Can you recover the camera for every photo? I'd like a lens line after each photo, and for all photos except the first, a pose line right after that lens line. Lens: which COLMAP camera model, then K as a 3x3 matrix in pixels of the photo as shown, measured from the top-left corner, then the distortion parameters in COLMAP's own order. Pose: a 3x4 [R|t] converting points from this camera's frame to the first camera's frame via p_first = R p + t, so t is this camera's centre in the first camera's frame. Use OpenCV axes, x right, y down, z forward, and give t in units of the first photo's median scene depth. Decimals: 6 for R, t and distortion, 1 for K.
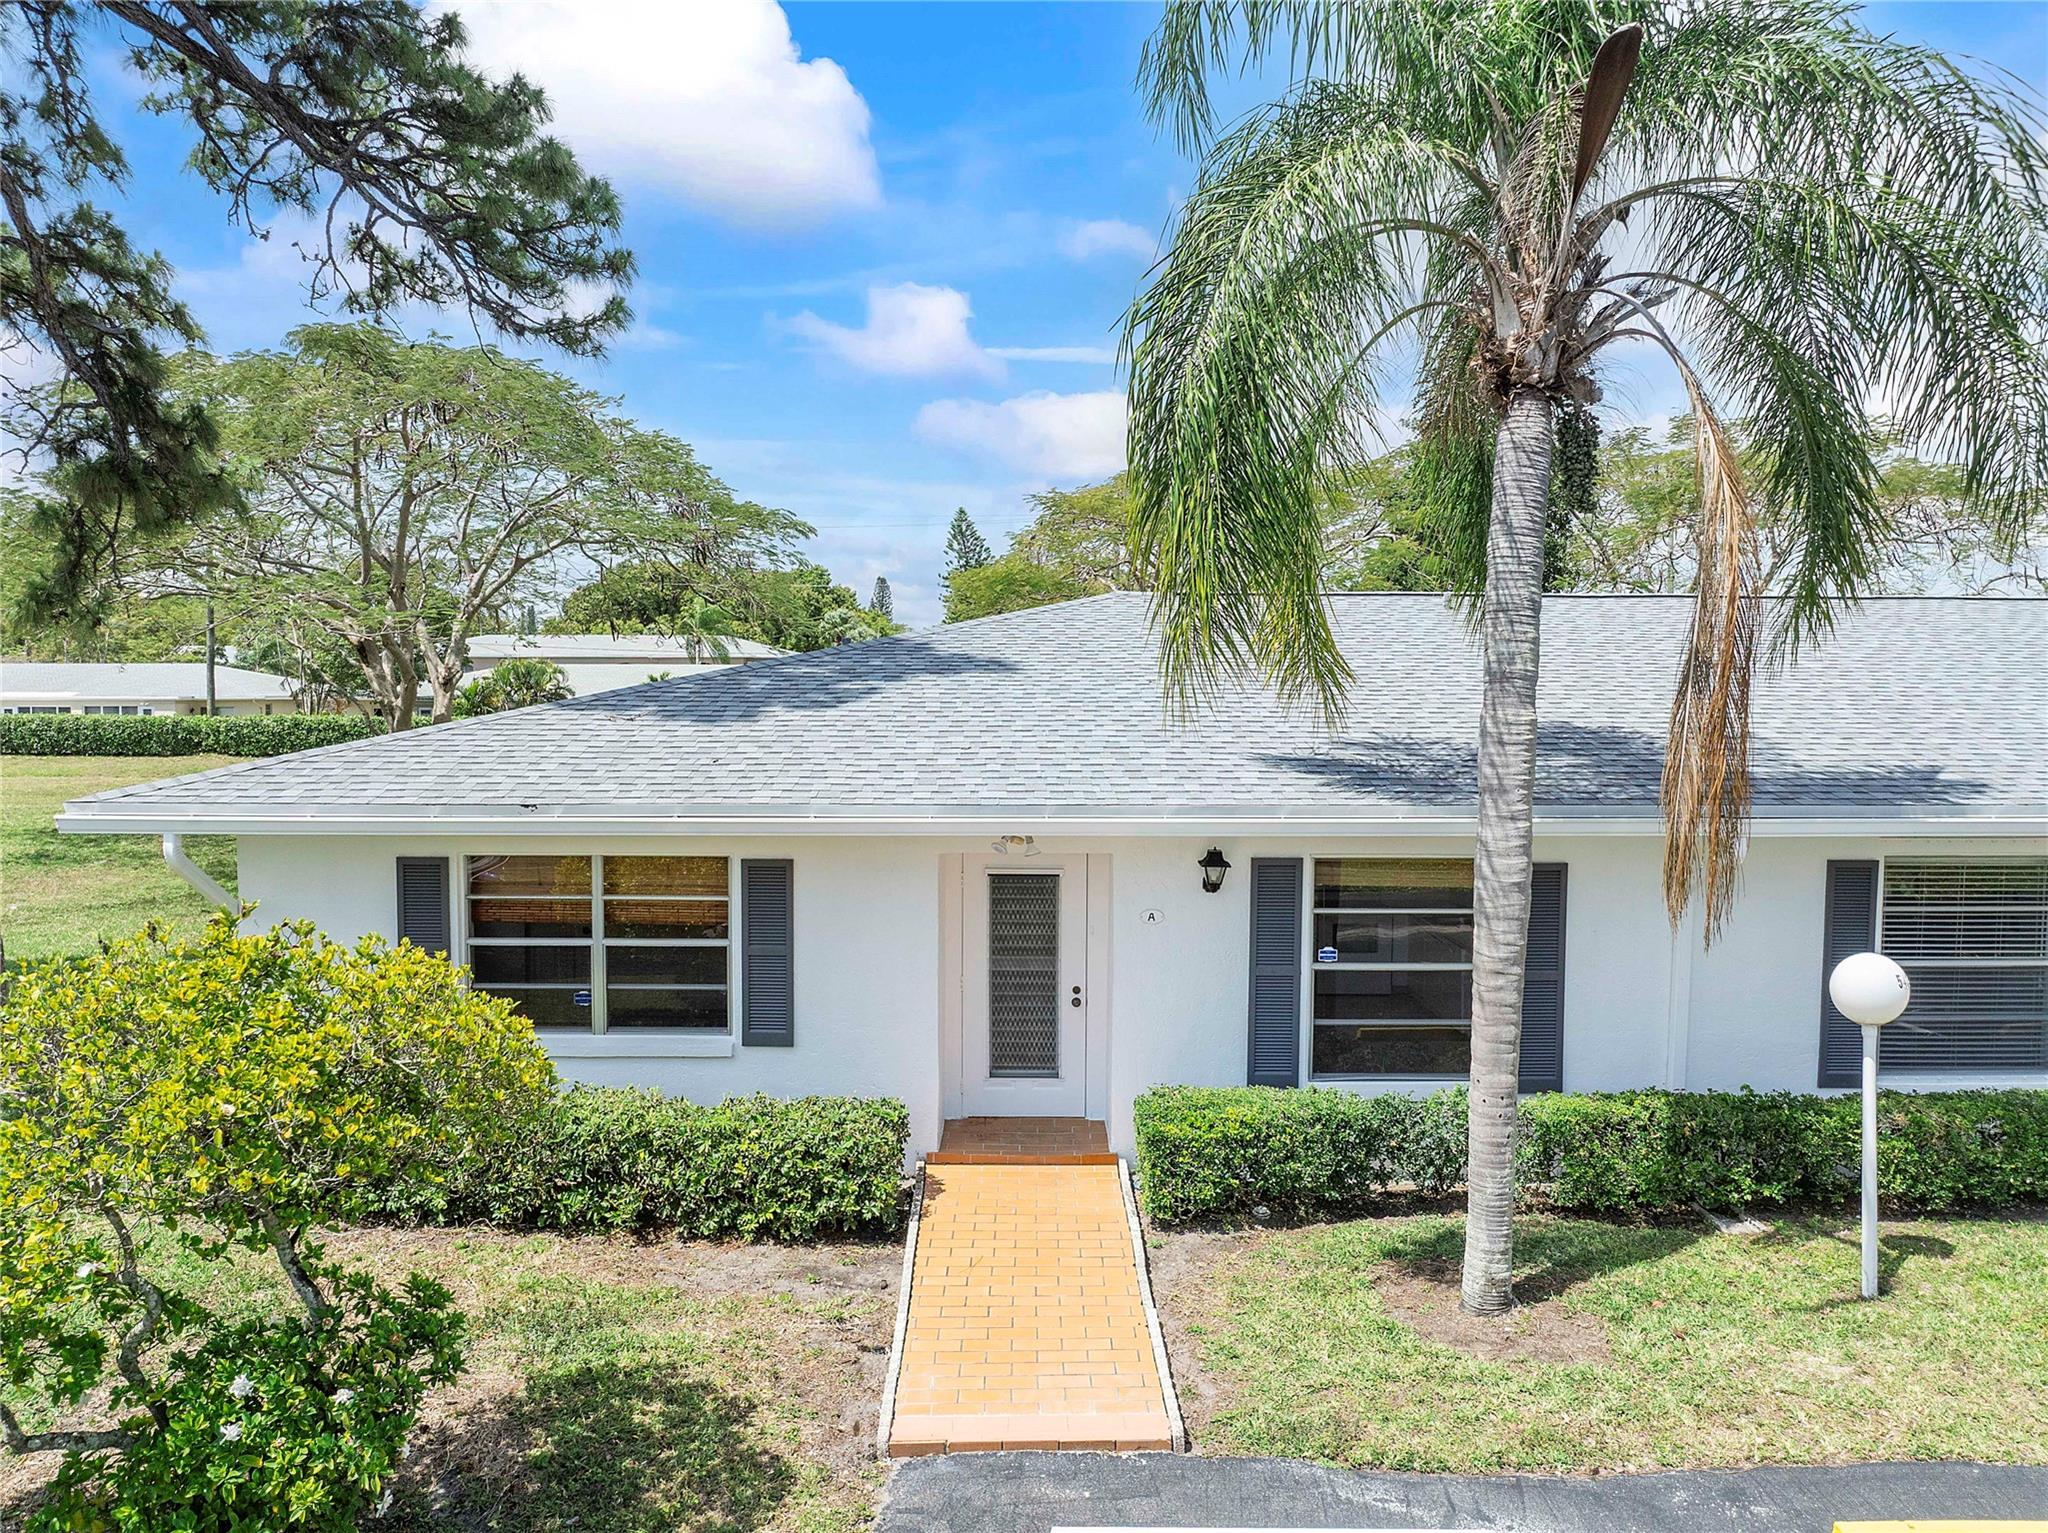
lens RADIAL K [[1467.8, 0, 1024.0], [0, 1467.8, 766.5], [0, 0, 1]] dist [-0.040421, -0.001435]
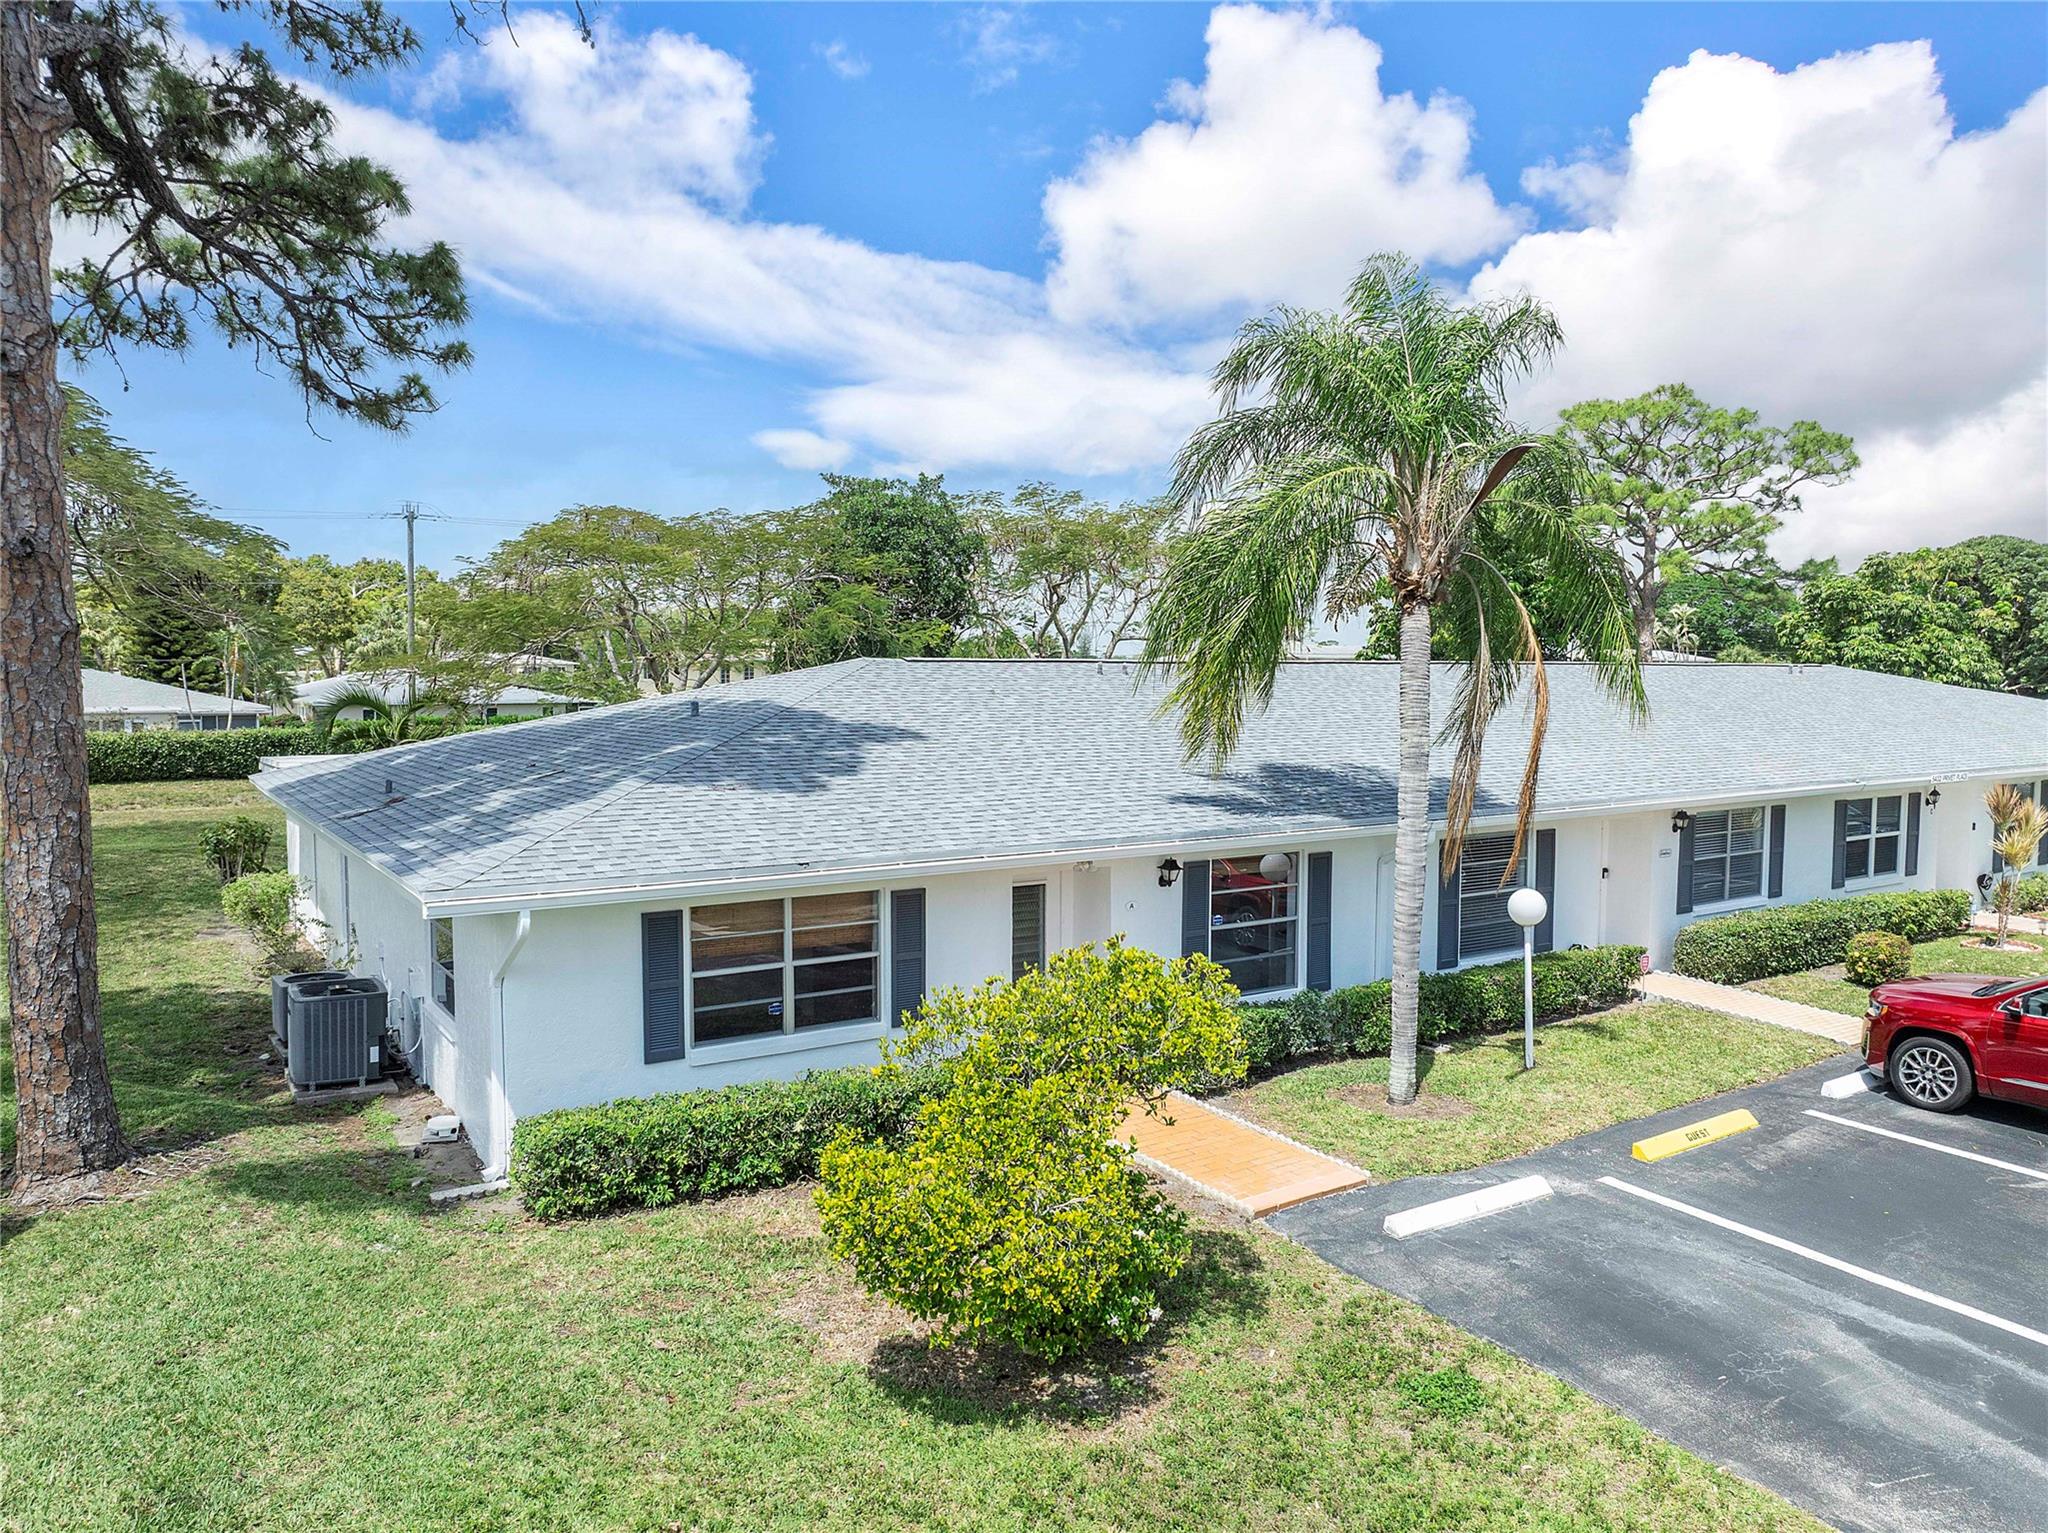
lens RADIAL K [[1467.8, 0, 1024.0], [0, 1467.8, 766.5], [0, 0, 1]] dist [-0.040421, -0.001435]
pose [[0.839853, -0.039854, 0.541348, -0.827542], [0.034984, 0.999202, 0.019287, -0.074847], [-0.541685, 0.002741, 0.840577, -0.216058]]
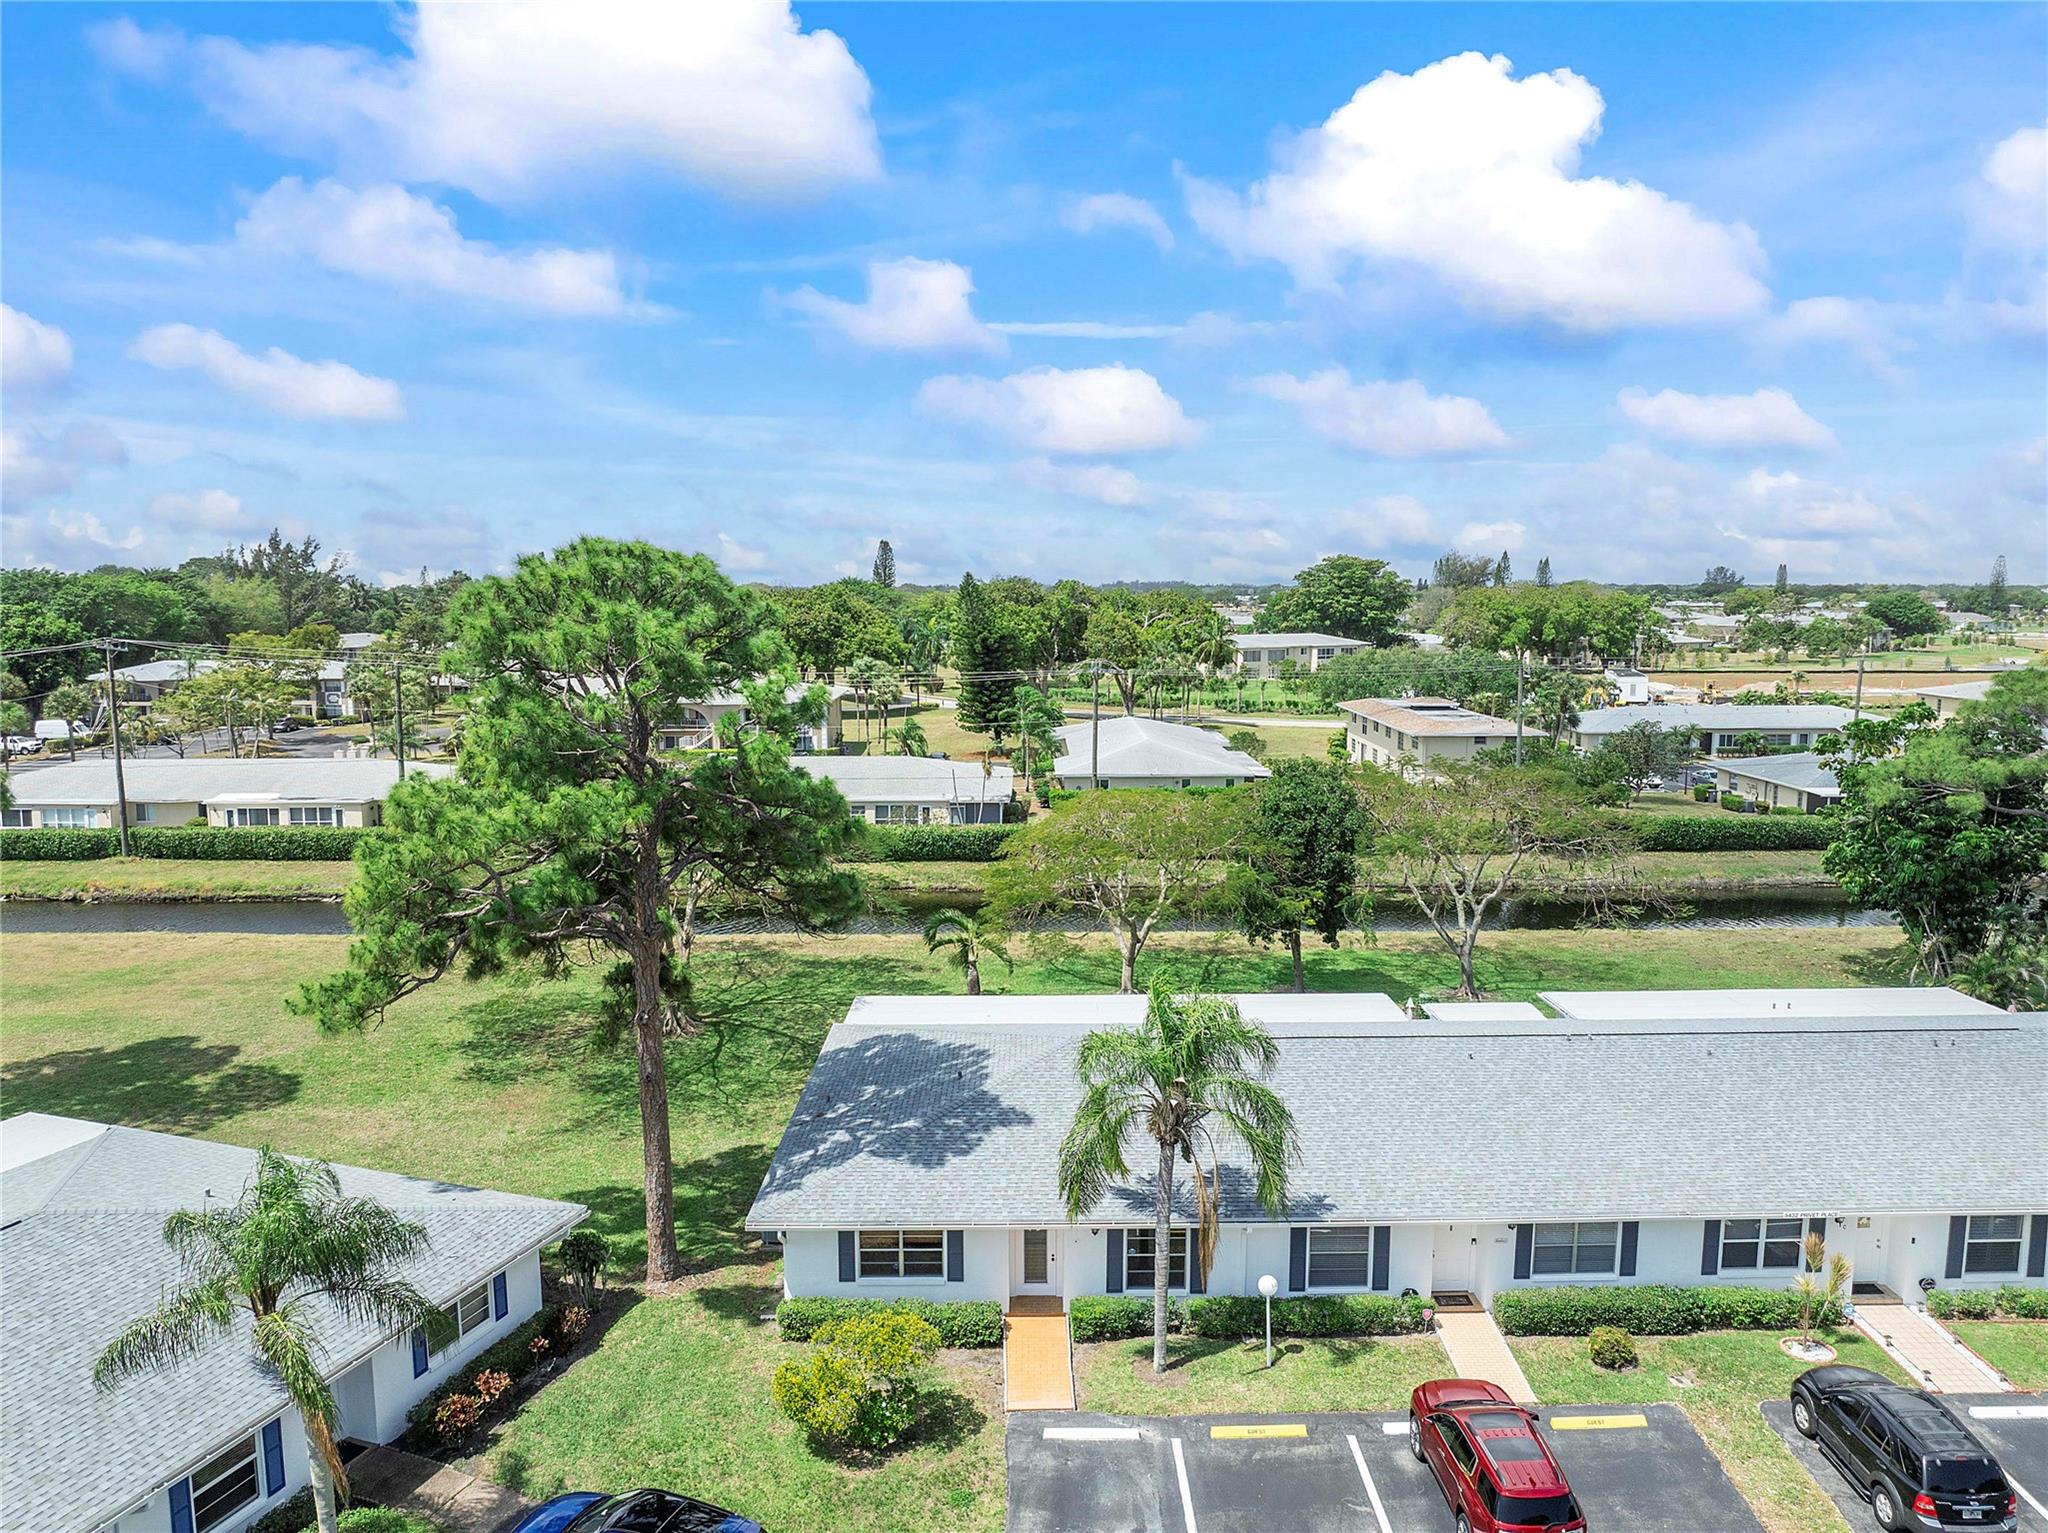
lens RADIAL K [[1467.8, 0, 1024.0], [0, 1467.8, 766.5], [0, 0, 1]] dist [-0.040421, -0.001435]
pose [[0.999967, -0.007935, 0.001994, -0.023756], [0.007799, 0.998106, 0.061019, -1.131739], [-0.002474, -0.061001, 0.998135, -2.125343]]
